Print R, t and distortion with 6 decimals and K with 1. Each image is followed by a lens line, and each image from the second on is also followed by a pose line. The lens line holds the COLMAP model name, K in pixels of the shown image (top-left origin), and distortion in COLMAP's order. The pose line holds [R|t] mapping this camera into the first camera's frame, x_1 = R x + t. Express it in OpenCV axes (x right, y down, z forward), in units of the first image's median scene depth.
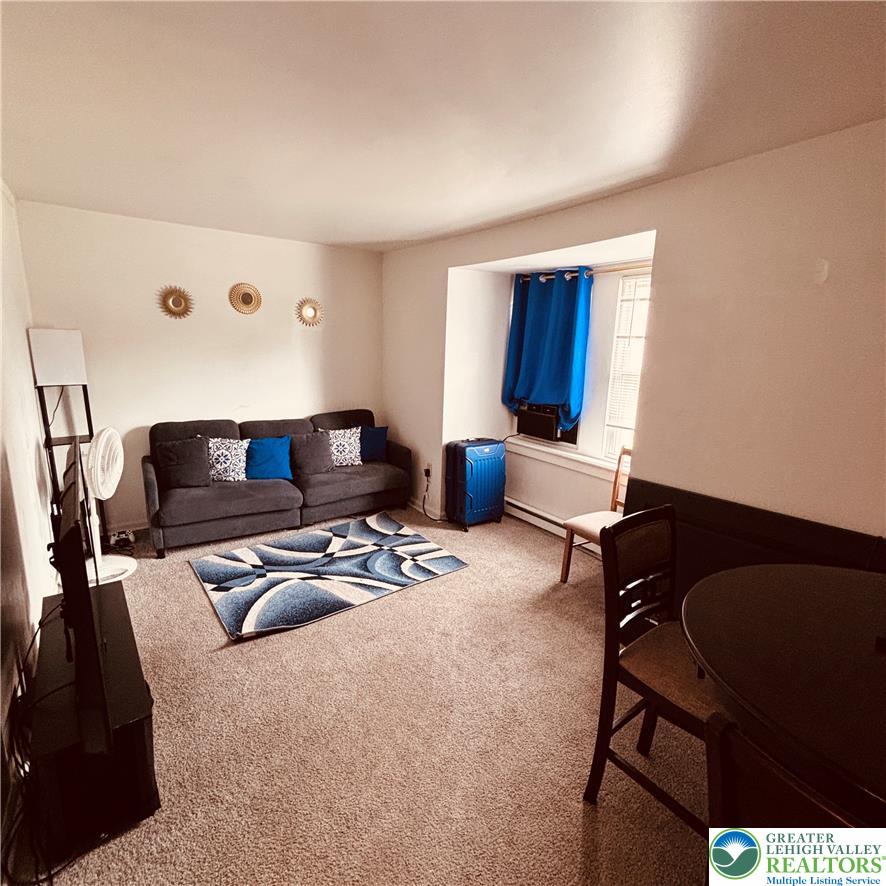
lens RADIAL K [[476.1, 0, 443.0], [0, 476.1, 443.0], [0, 0, 1]] dist [-0.001273, -0.000014]
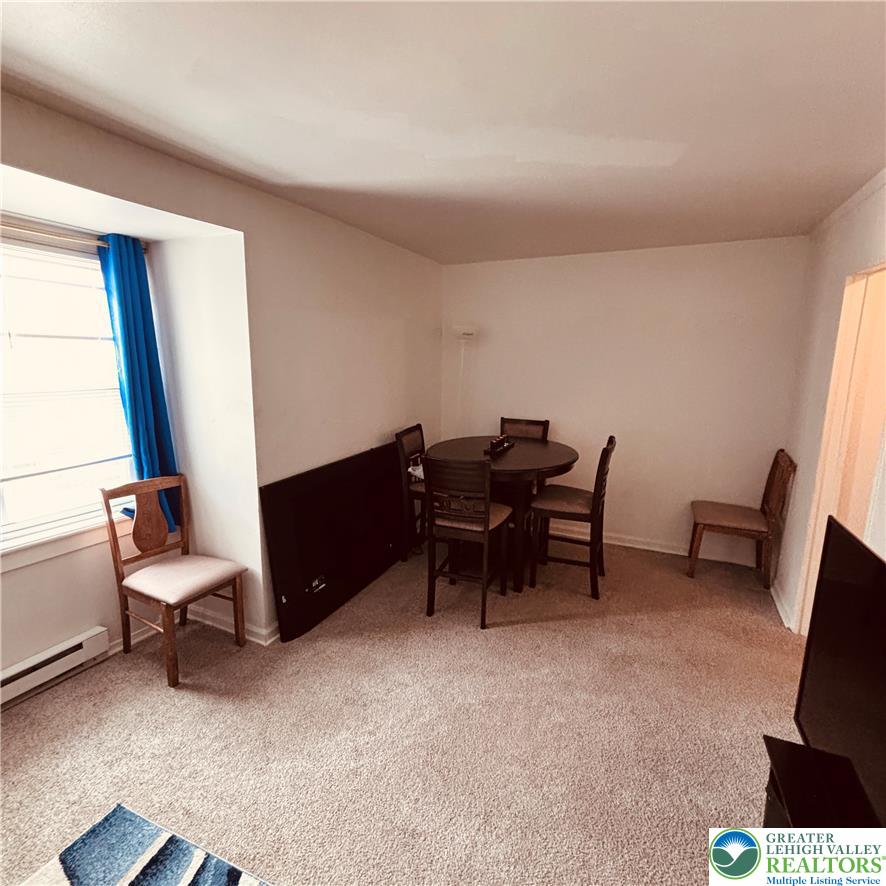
lens RADIAL K [[476.1, 0, 443.0], [0, 476.1, 443.0], [0, 0, 1]] dist [-0.001273, -0.000014]
pose [[-0.477950, -0.193783, 0.856745, -0.636064], [0.162493, 0.939022, 0.303042, -0.261838], [-0.863227, 0.284054, -0.417317, 1.136434]]
